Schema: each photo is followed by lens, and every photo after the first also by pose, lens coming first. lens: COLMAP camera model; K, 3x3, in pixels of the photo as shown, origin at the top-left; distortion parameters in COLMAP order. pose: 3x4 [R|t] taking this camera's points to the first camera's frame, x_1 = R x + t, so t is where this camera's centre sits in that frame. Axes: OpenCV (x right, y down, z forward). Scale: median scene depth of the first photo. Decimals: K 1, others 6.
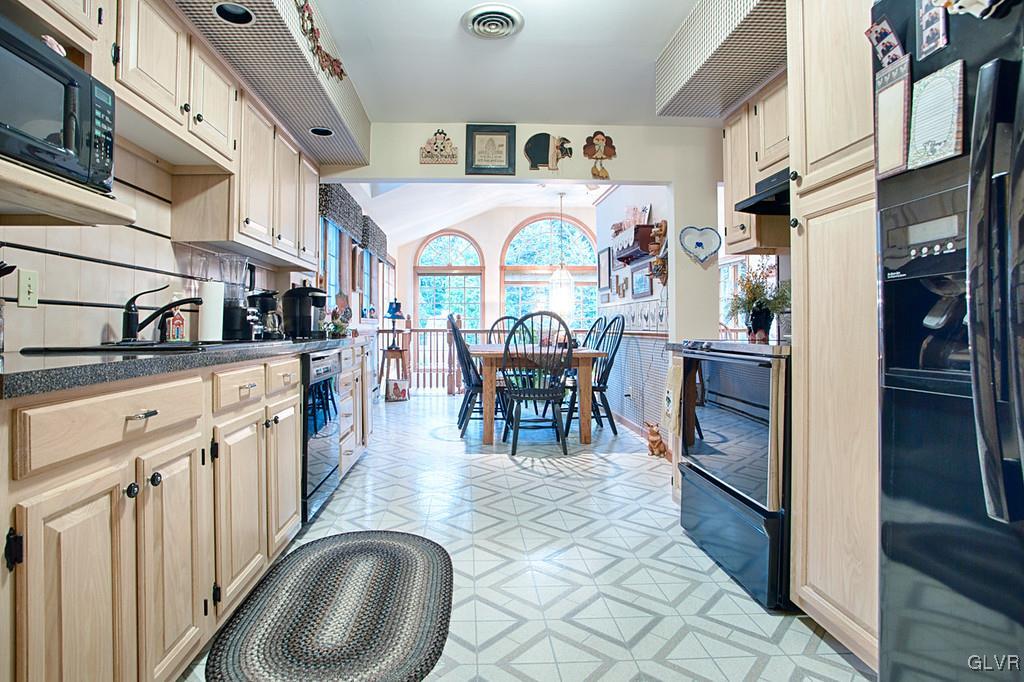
lens RADIAL K [[528.6, 0, 507.0], [0, 528.6, 333.0], [0, 0, 1]] dist [-0.018339, 0.001221]
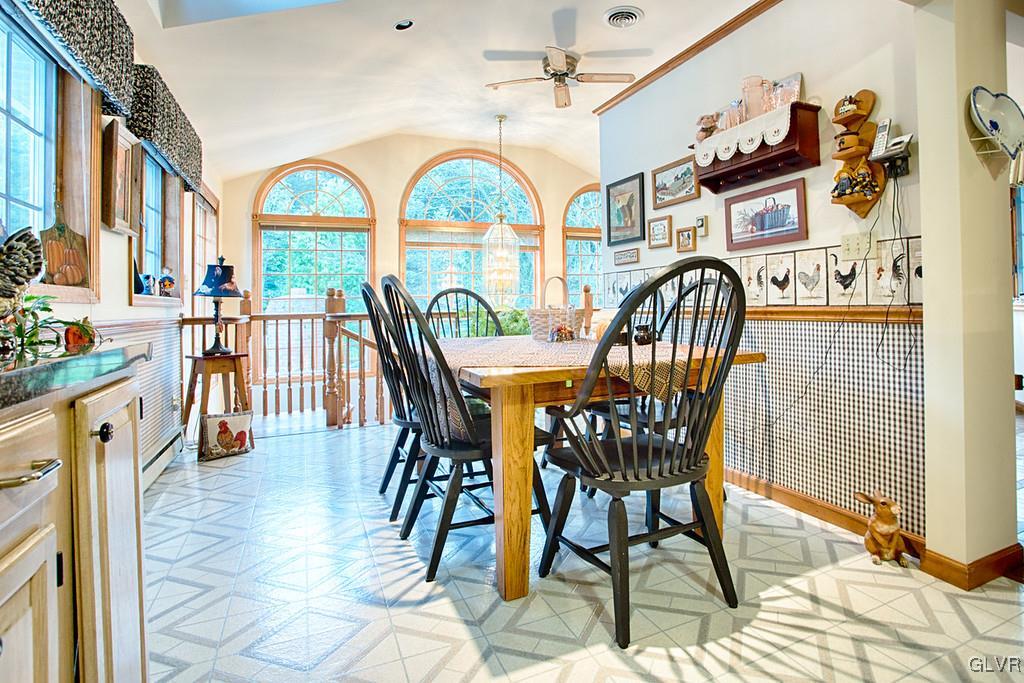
lens RADIAL K [[528.6, 0, 583.8], [0, 528.6, 295.7], [0, 0, 1]] dist [-0.018339, 0.001221]
pose [[0.917289, -0.008492, 0.398132, -0.086594], [0.022358, 0.999294, -0.030199, -0.004010], [-0.397595, 0.036603, 0.916831, 0.373784]]
